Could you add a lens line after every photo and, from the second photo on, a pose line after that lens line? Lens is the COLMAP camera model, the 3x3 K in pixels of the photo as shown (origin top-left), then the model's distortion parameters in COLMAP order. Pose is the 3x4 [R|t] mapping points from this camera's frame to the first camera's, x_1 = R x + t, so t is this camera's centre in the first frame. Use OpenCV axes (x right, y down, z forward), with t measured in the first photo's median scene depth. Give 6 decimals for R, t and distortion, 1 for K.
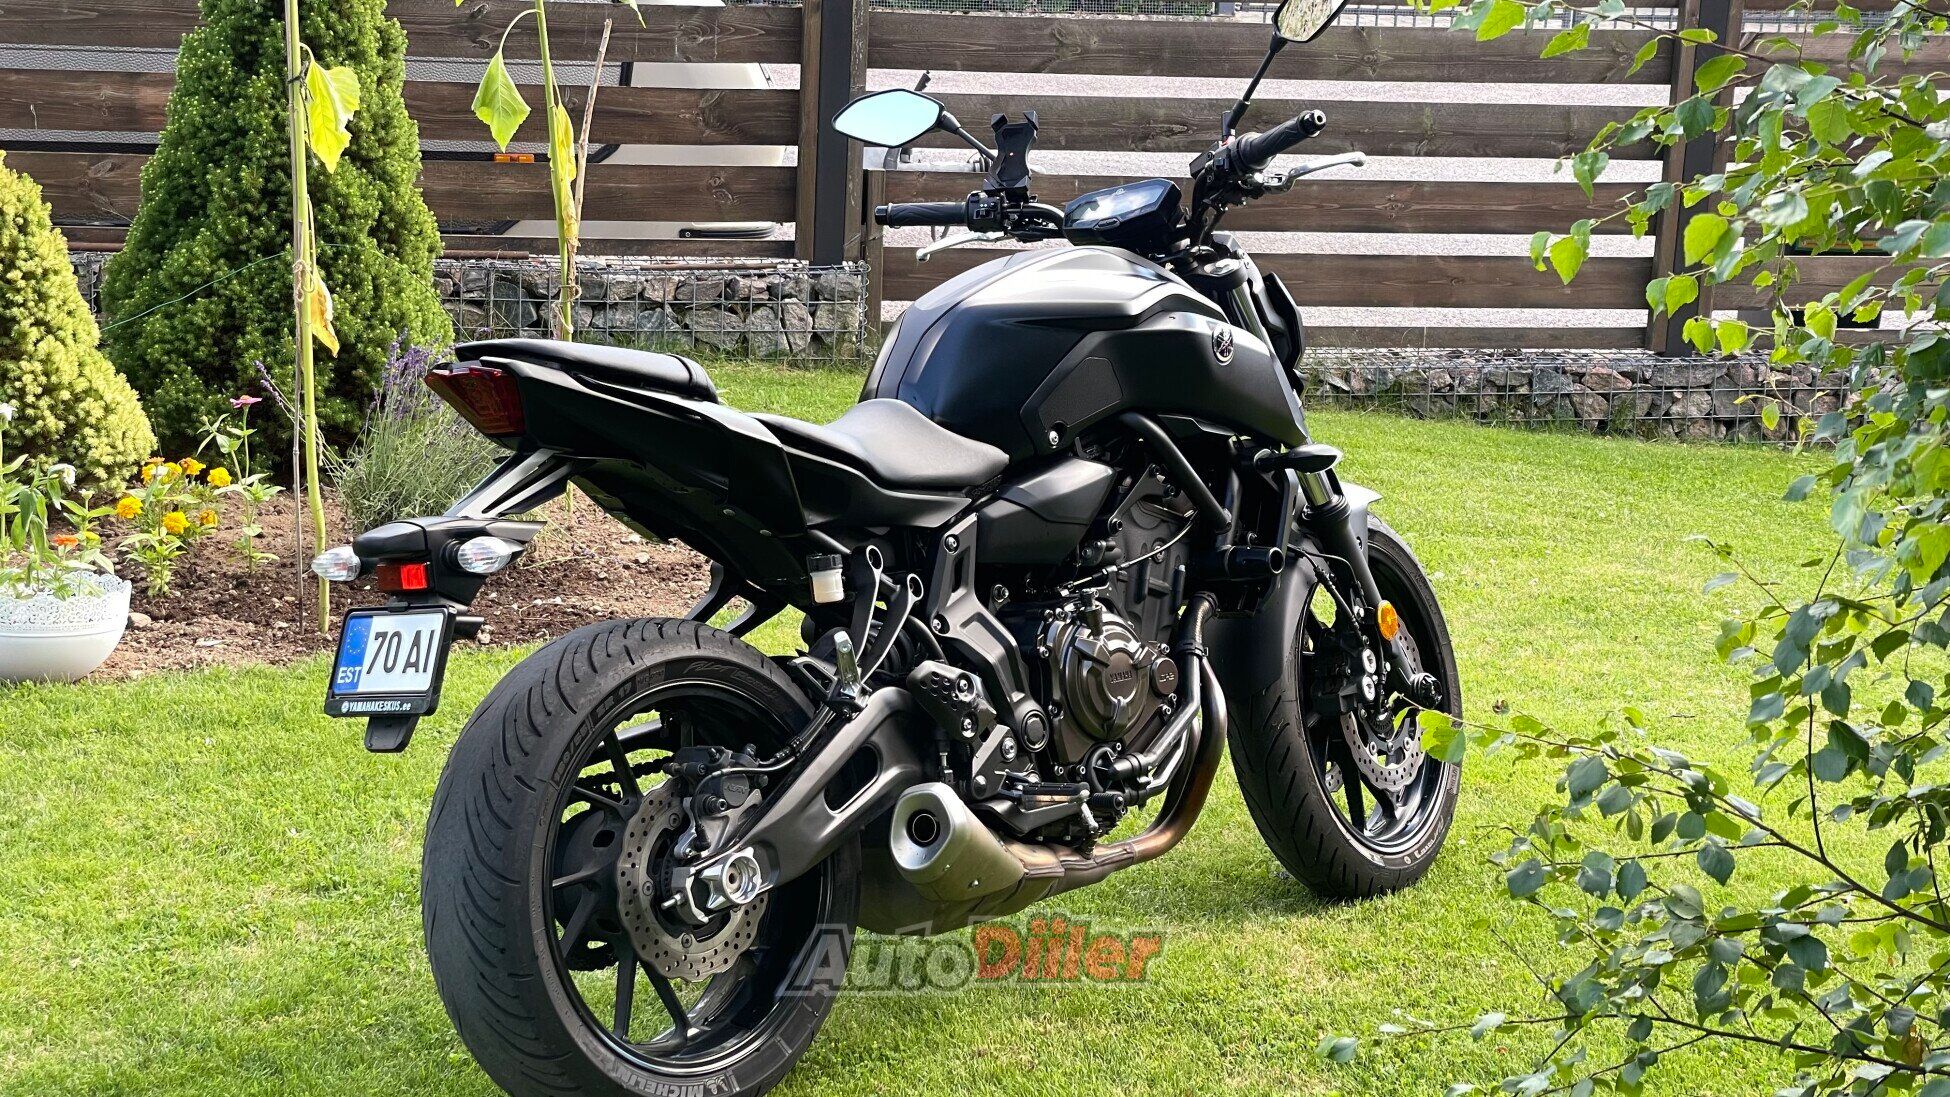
lens RADIAL K [[3588.5, 0, 975.0], [0, 3588.5, 548.5], [0, 0, 1]] dist [-0.046327, 2.058389]
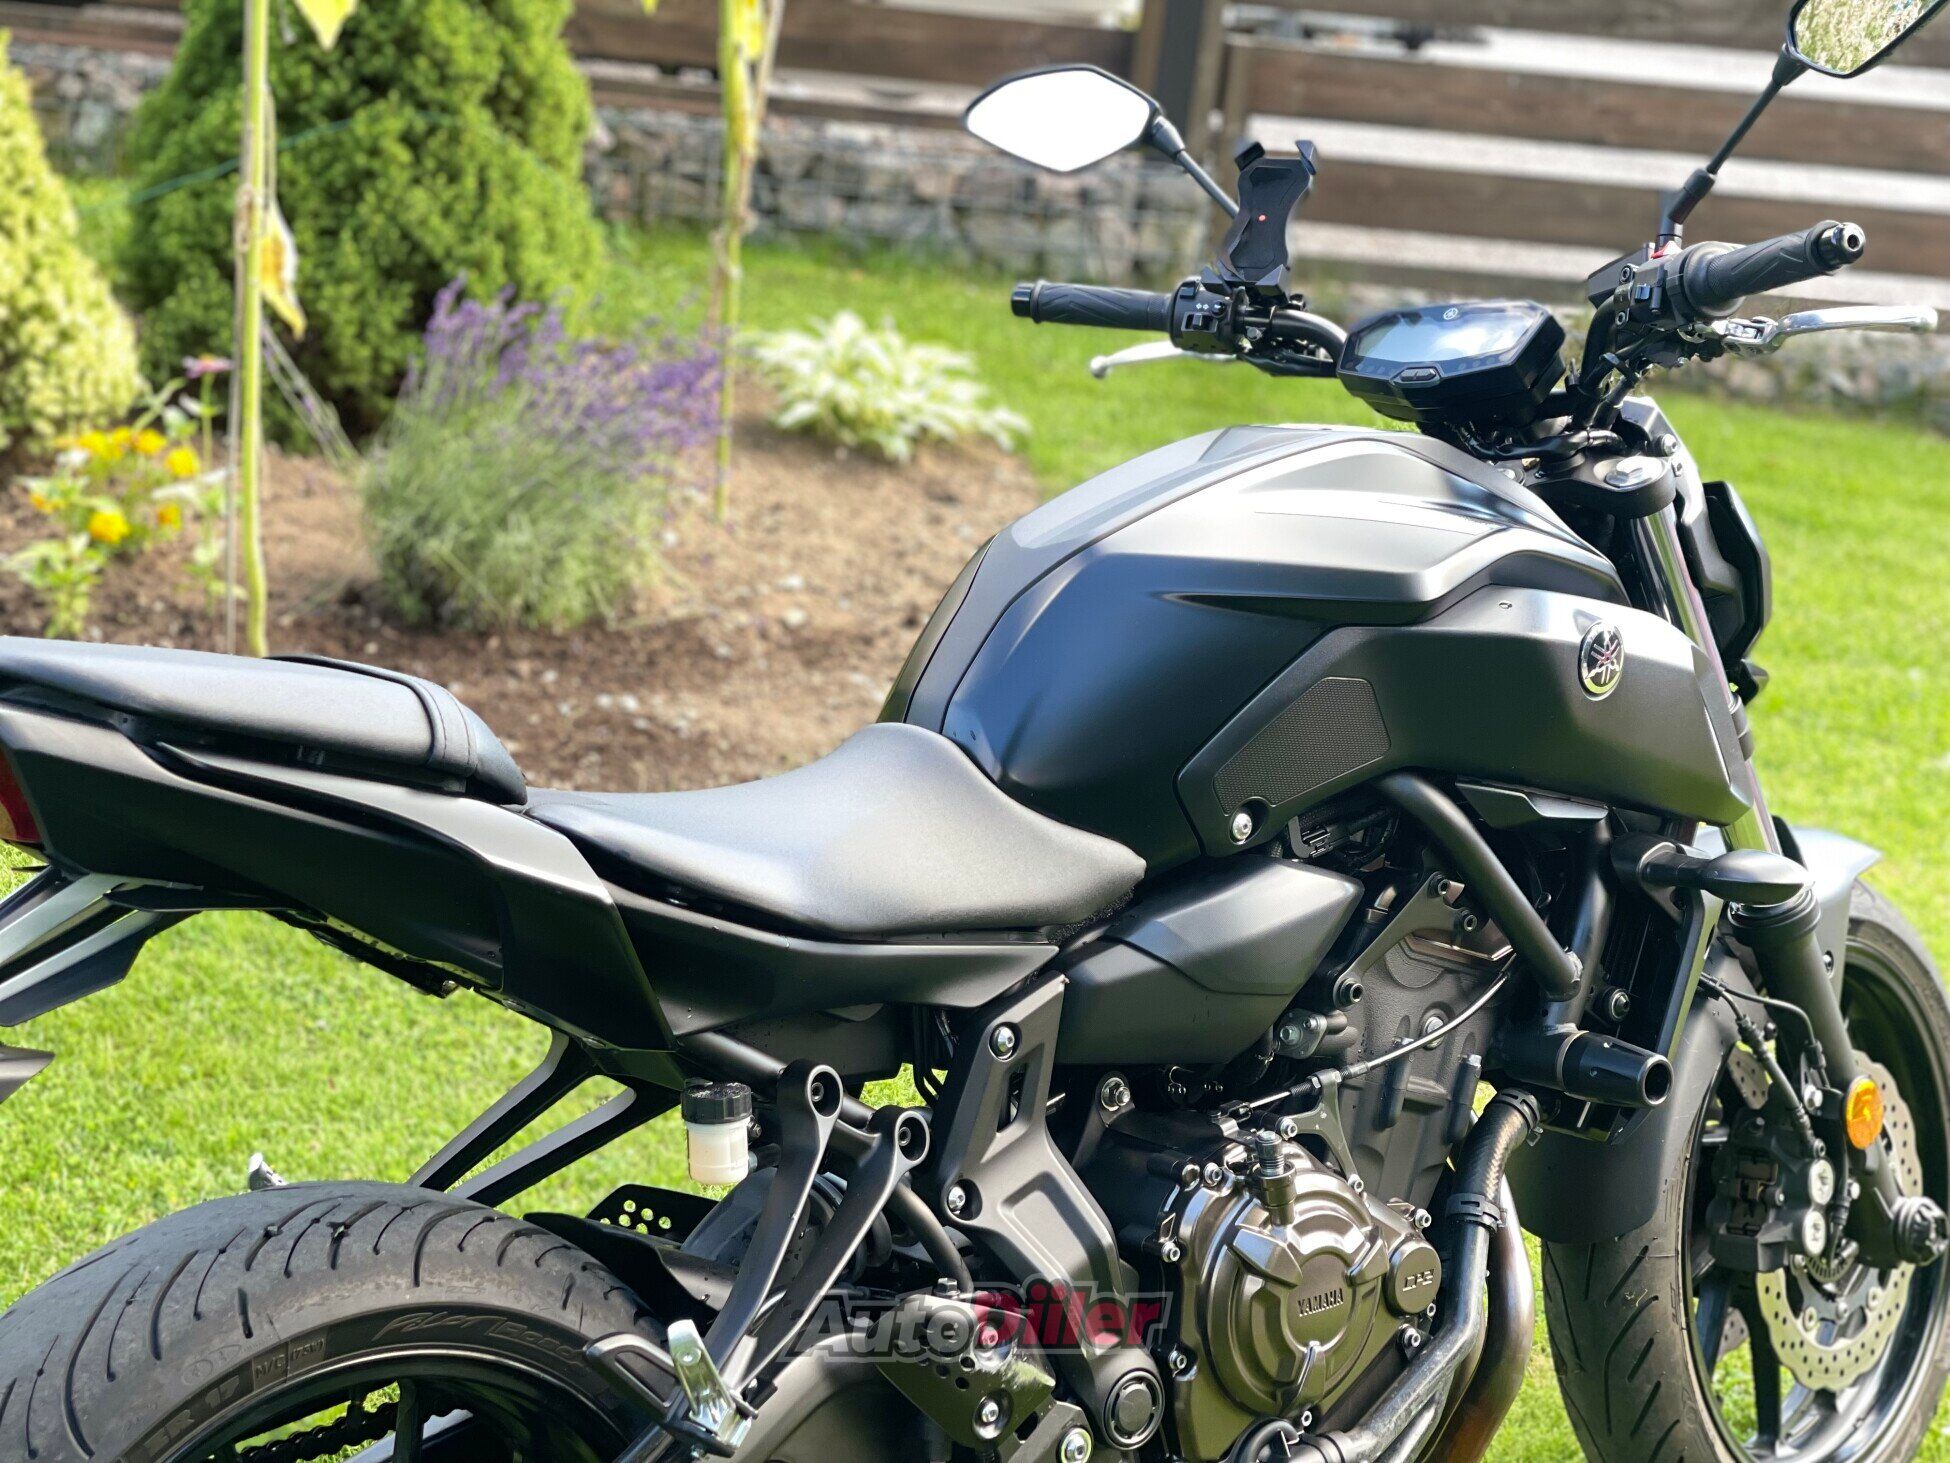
lens RADIAL K [[3568.1, 0, 975.0], [0, 3568.1, 731.5], [0, 0, 1]] dist [0.179946, -0.137952]
pose [[0.986792, 0.111458, -0.117555, 0.040742], [-0.096666, 0.987461, 0.124803, -0.099289], [0.129991, -0.111791, 0.985193, 0.464007]]
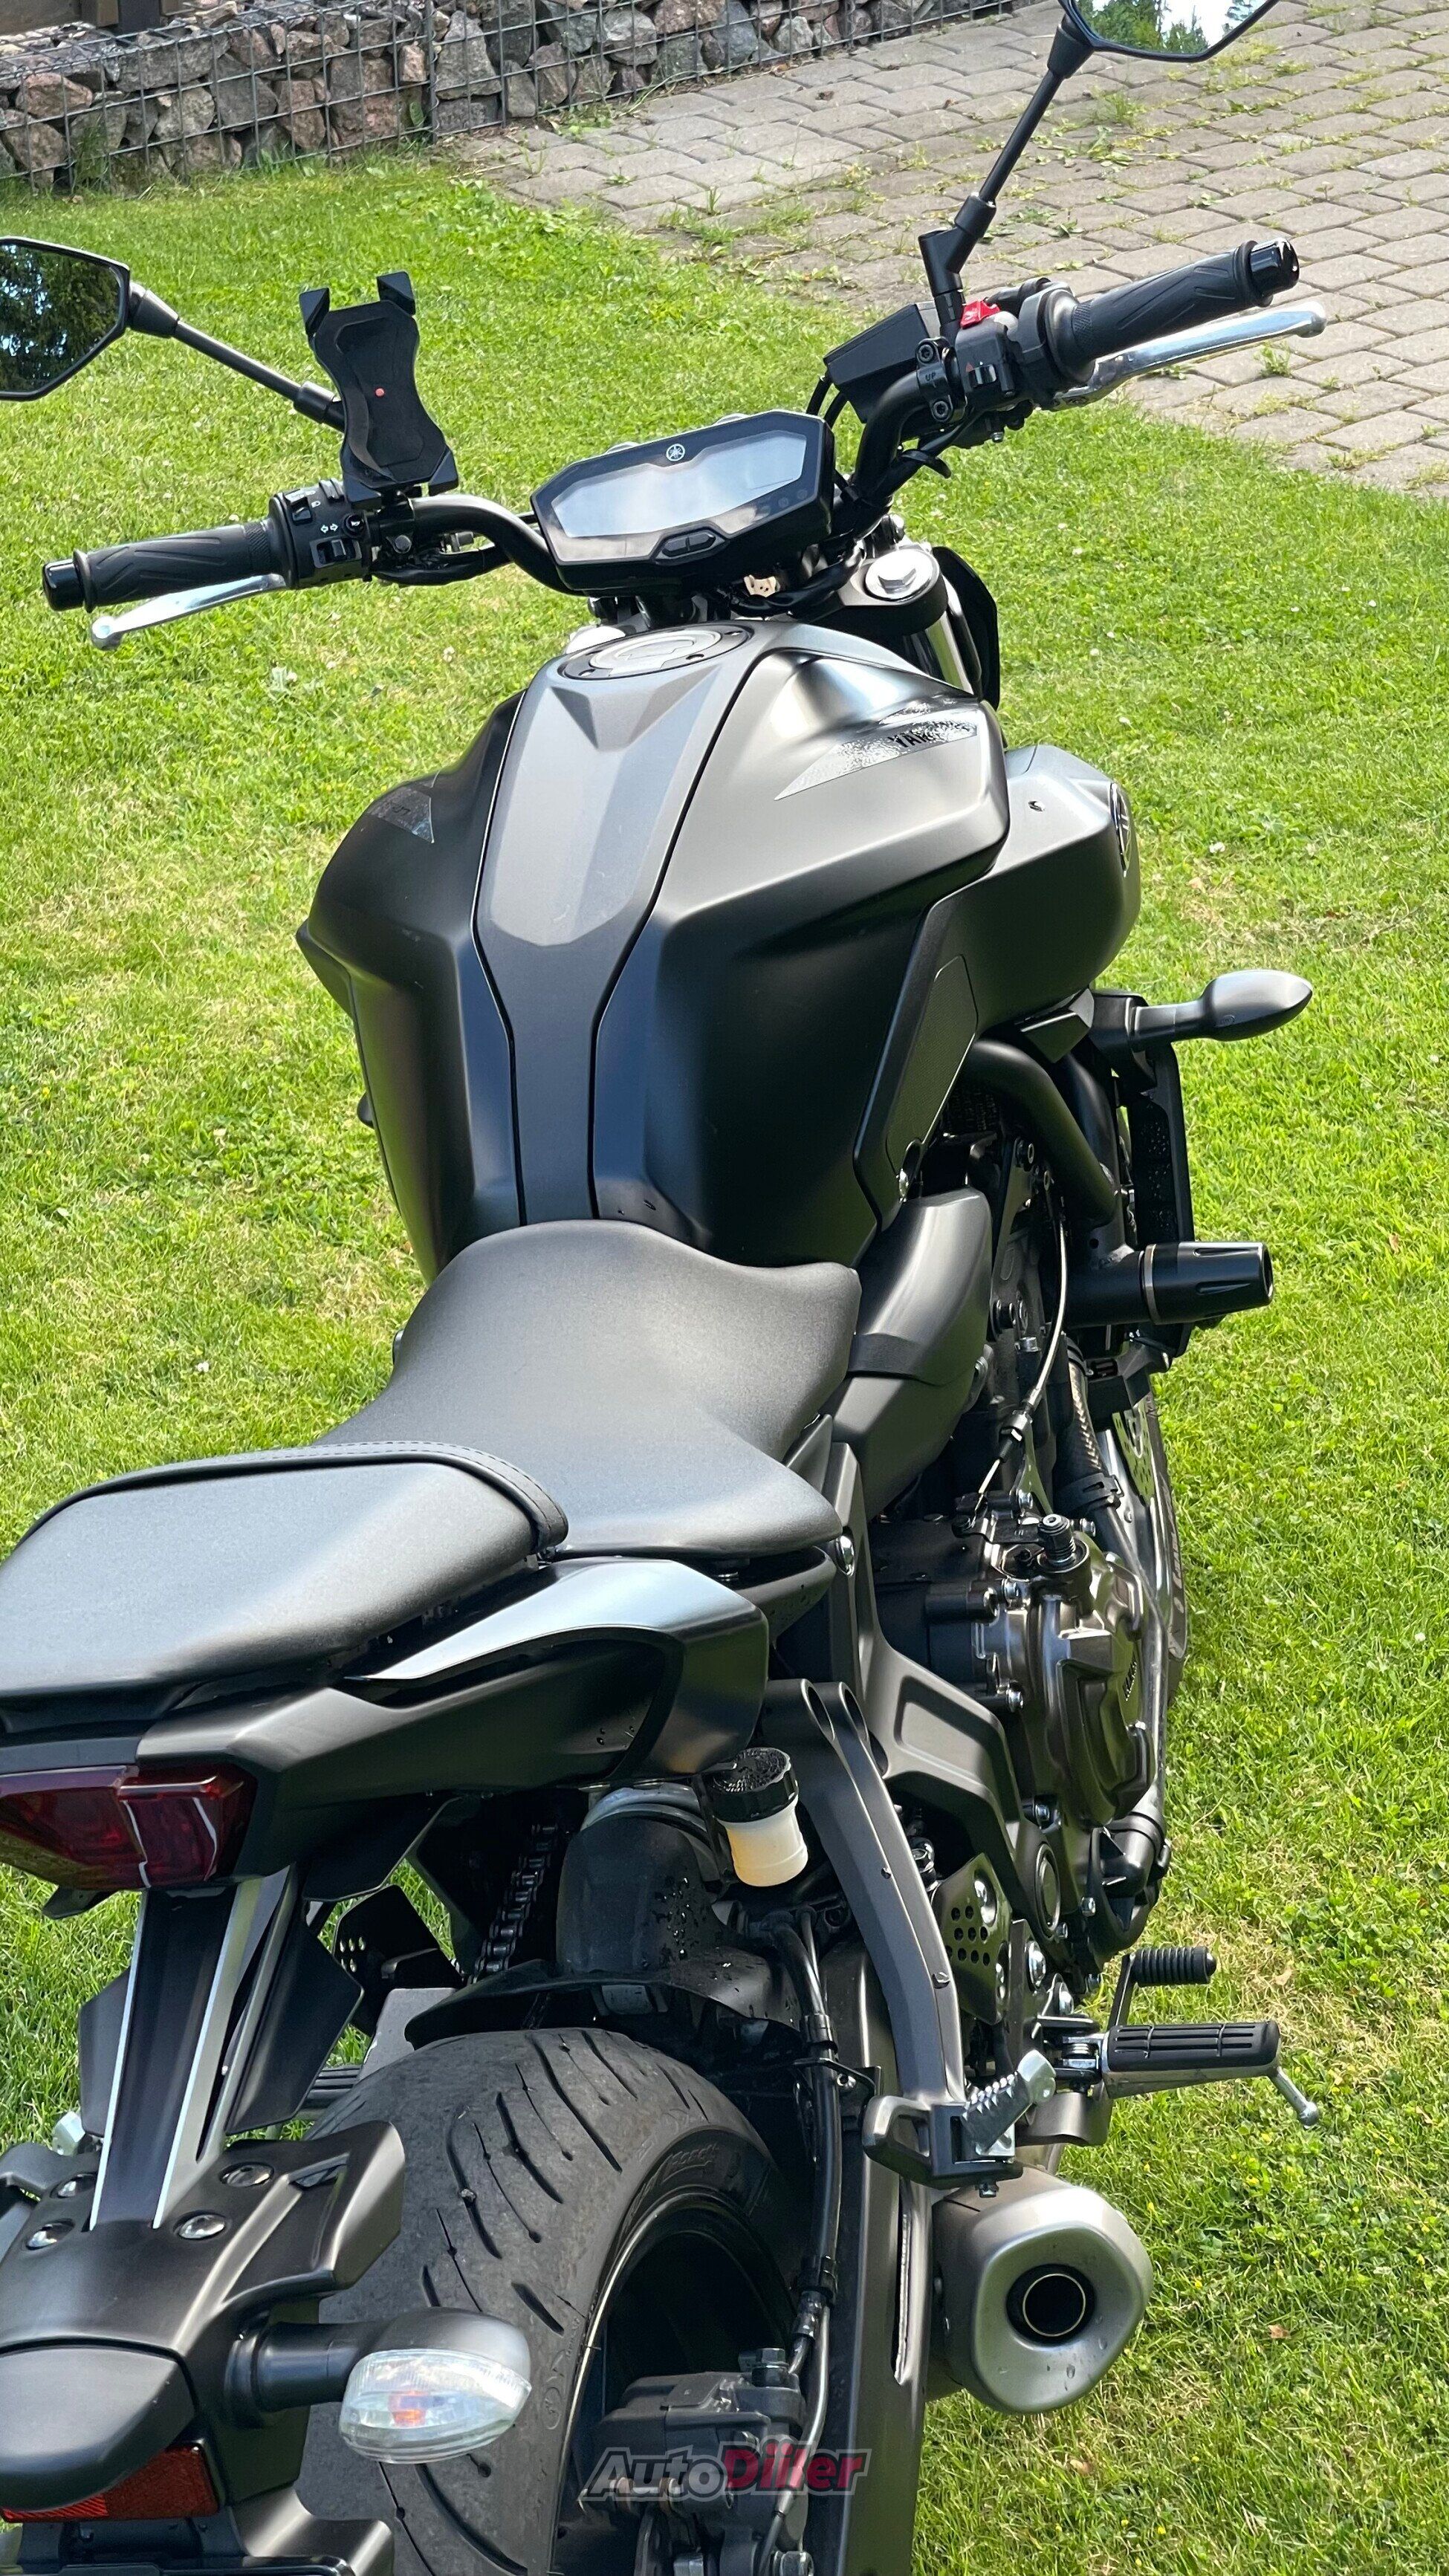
lens RADIAL K [[4740.7, 0, 724.5], [0, 4740.7, 1288.0], [0, 0, 1]] dist [-0.046327, 2.058389]
pose [[0.869668, -0.267550, 0.414842, -0.212047], [0.144340, 0.941478, 0.304608, -0.177402], [-0.472063, -0.205029, 0.857391, 0.513070]]
